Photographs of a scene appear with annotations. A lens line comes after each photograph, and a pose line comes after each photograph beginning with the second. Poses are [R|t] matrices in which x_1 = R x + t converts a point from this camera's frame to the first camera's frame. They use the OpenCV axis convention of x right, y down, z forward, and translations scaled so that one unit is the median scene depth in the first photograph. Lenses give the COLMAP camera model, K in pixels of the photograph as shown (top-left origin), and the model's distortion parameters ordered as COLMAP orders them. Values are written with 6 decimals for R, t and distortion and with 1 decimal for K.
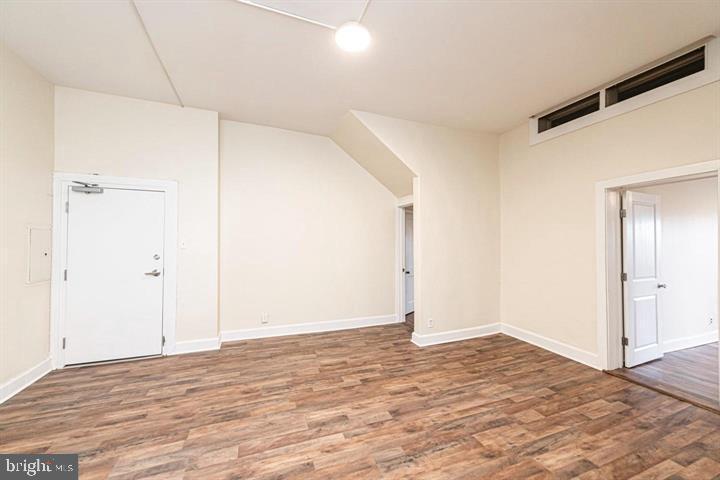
lens RADIAL K [[284.4, 0, 361.7], [0, 284.4, 238.9], [0, 0, 1]] dist [0.012122, -0.005094]
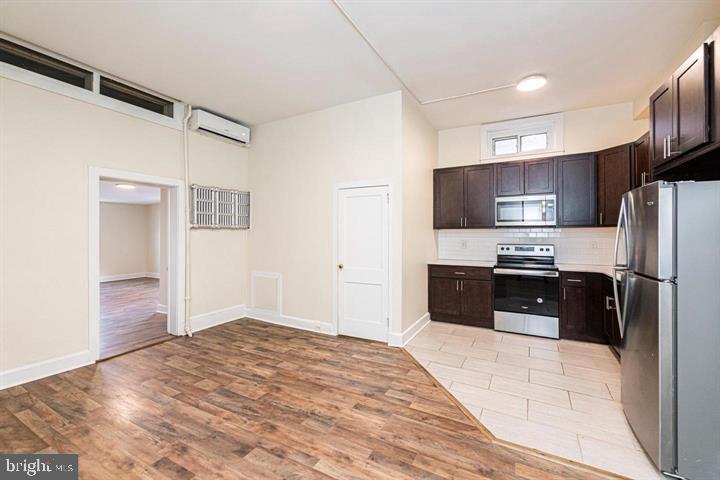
lens RADIAL K [[290.3, 0, 376.7], [0, 290.3, 231.8], [0, 0, 1]] dist [0.006770, -0.000328]
pose [[-0.672790, 0.004208, 0.739821, -0.629149], [-0.010285, 0.999834, -0.015040, 0.025065], [-0.739762, -0.017728, -0.672635, 1.132878]]
